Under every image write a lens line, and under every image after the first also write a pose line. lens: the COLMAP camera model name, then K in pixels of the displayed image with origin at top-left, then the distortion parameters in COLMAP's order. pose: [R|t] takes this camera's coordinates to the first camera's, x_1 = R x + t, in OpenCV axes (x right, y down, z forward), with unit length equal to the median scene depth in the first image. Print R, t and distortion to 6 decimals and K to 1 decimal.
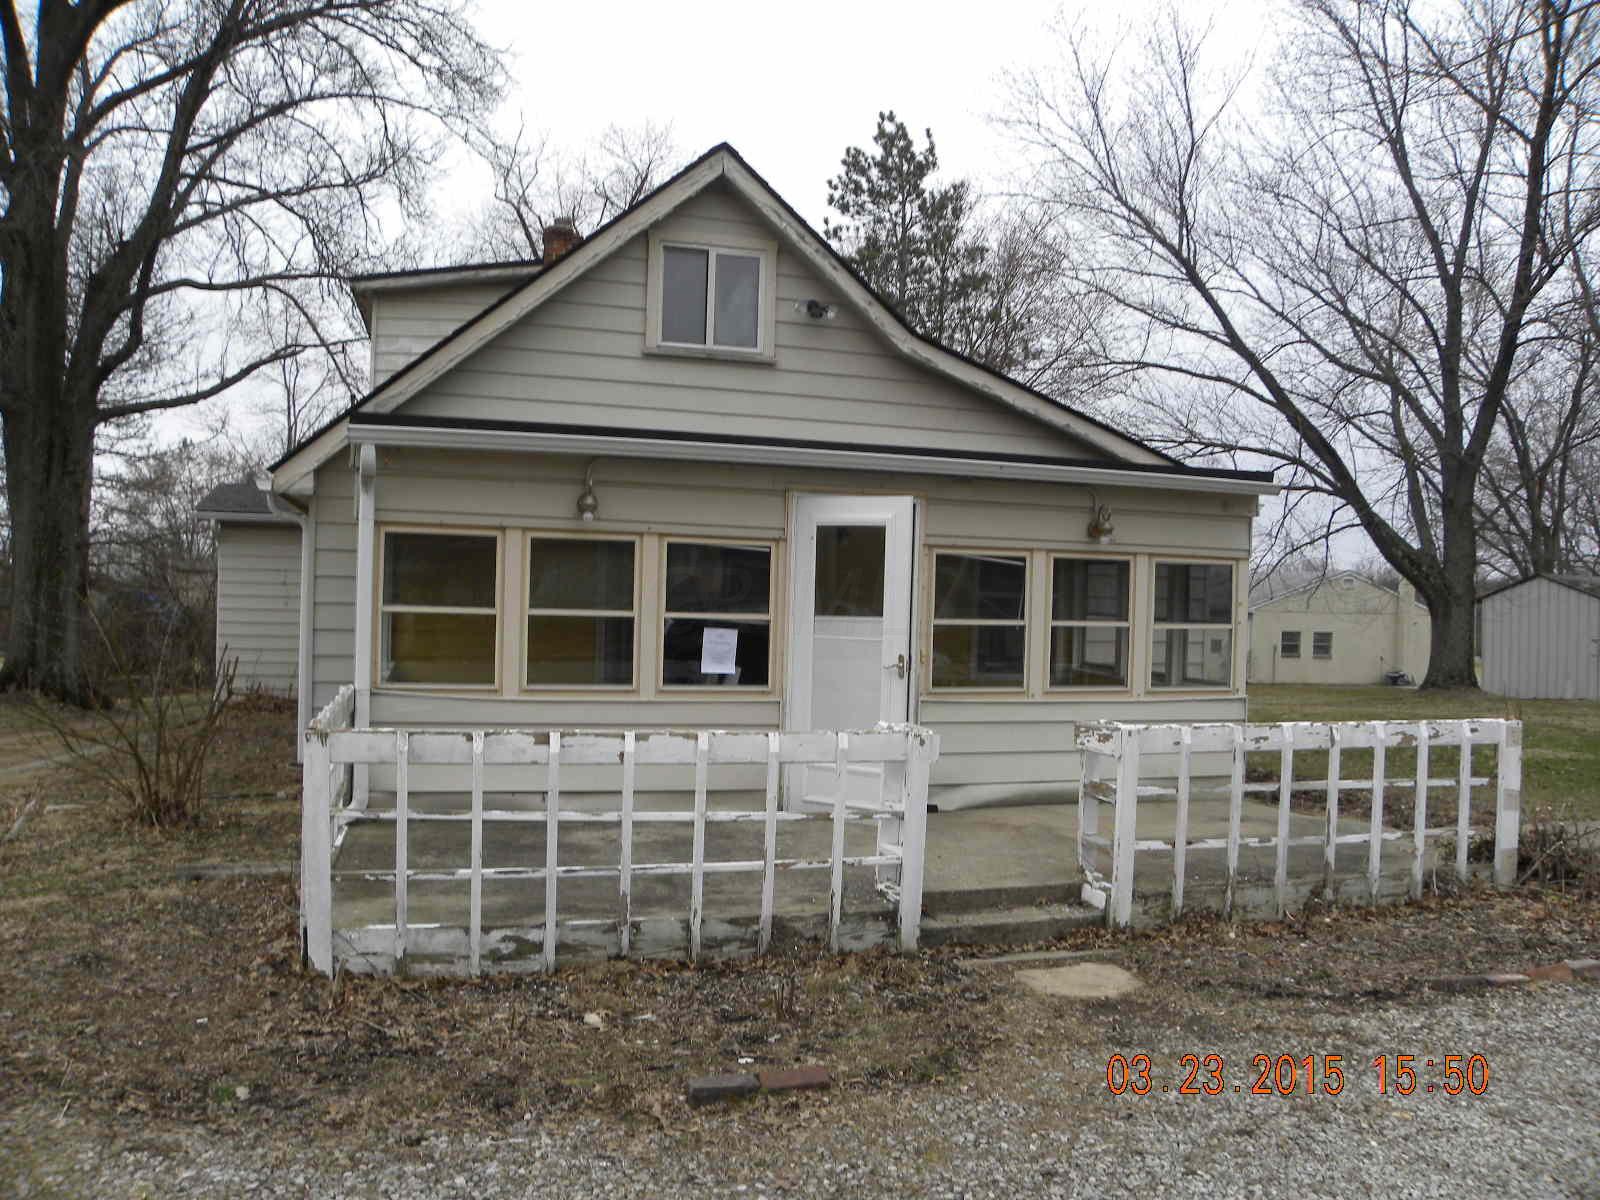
lens RADIAL K [[1196.3, 0, 800.0], [0, 1196.3, 600.0], [0, 0, 1]] dist [-0.138482, 0.075541]
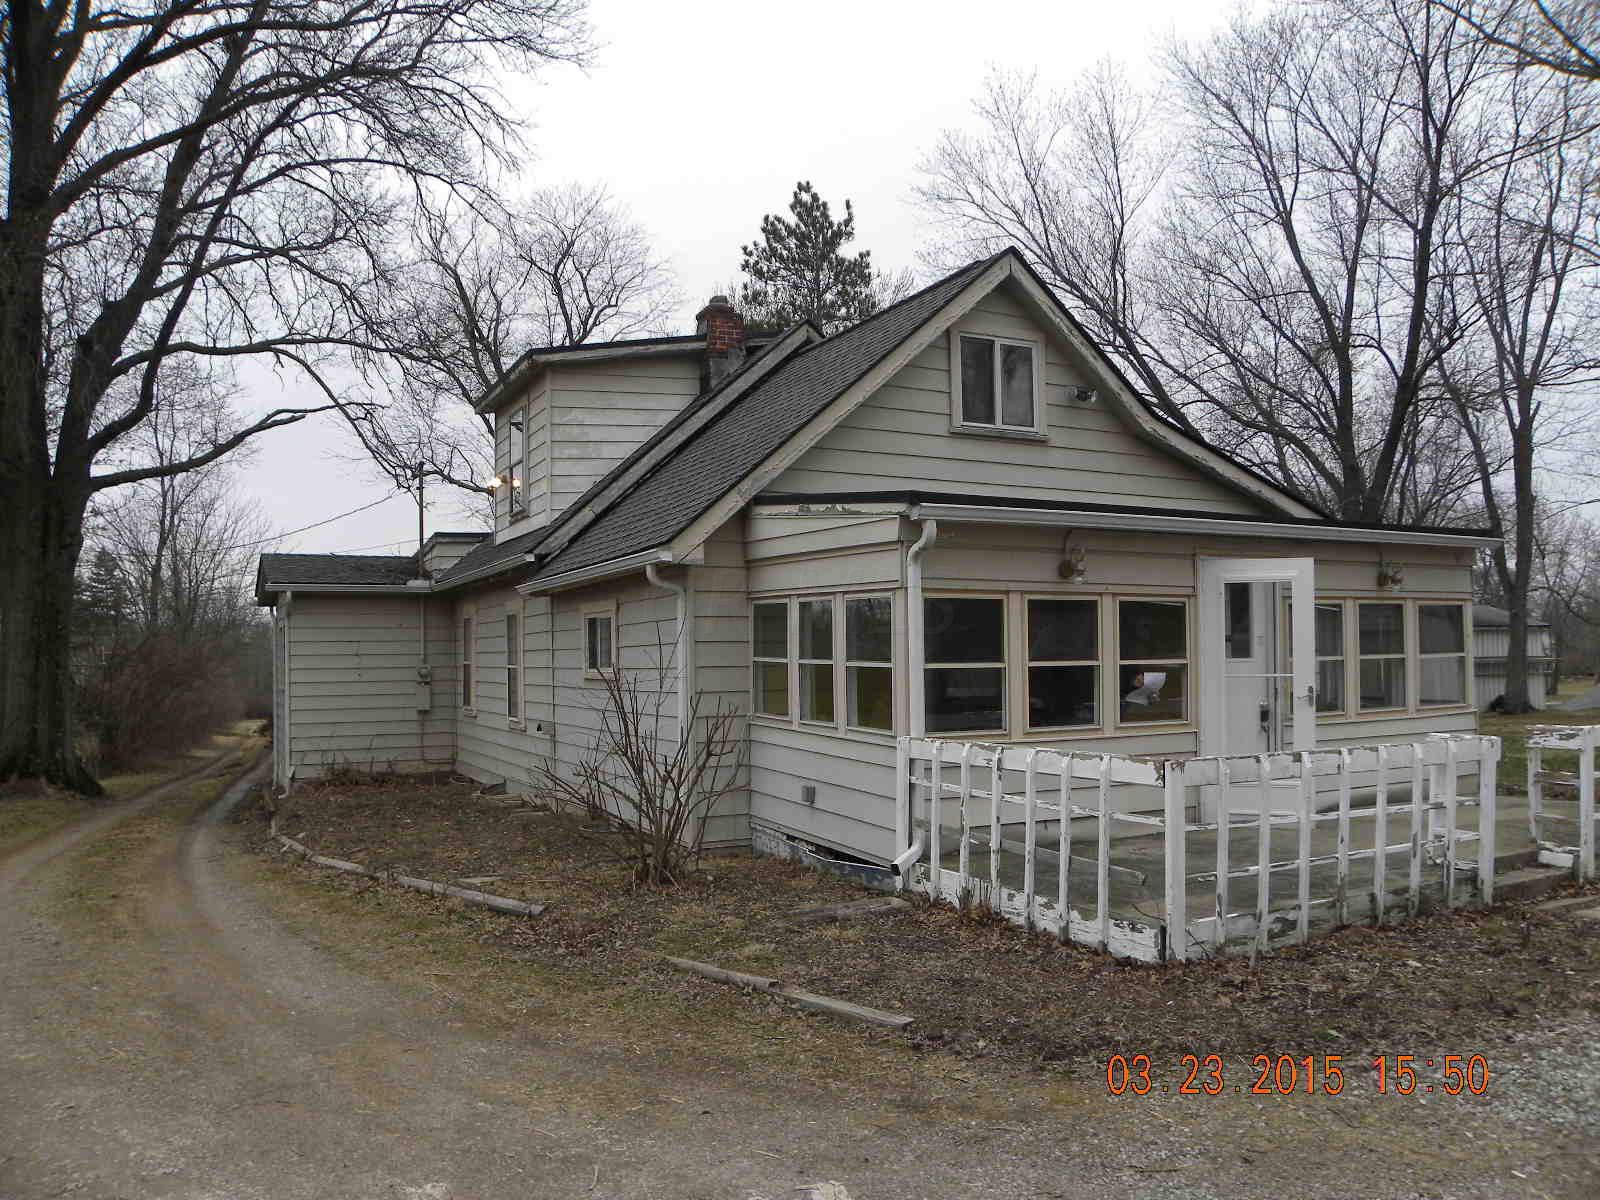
lens RADIAL K [[1195.9, 0, 799.9], [0, 1195.9, 615.6], [0, 0, 1]] dist [-0.136231, 0.080452]
pose [[0.984444, -0.033192, 0.172535, -0.459124], [0.038604, 0.998859, -0.028107, -0.009641], [-0.171406, 0.034330, 0.984602, -0.068598]]
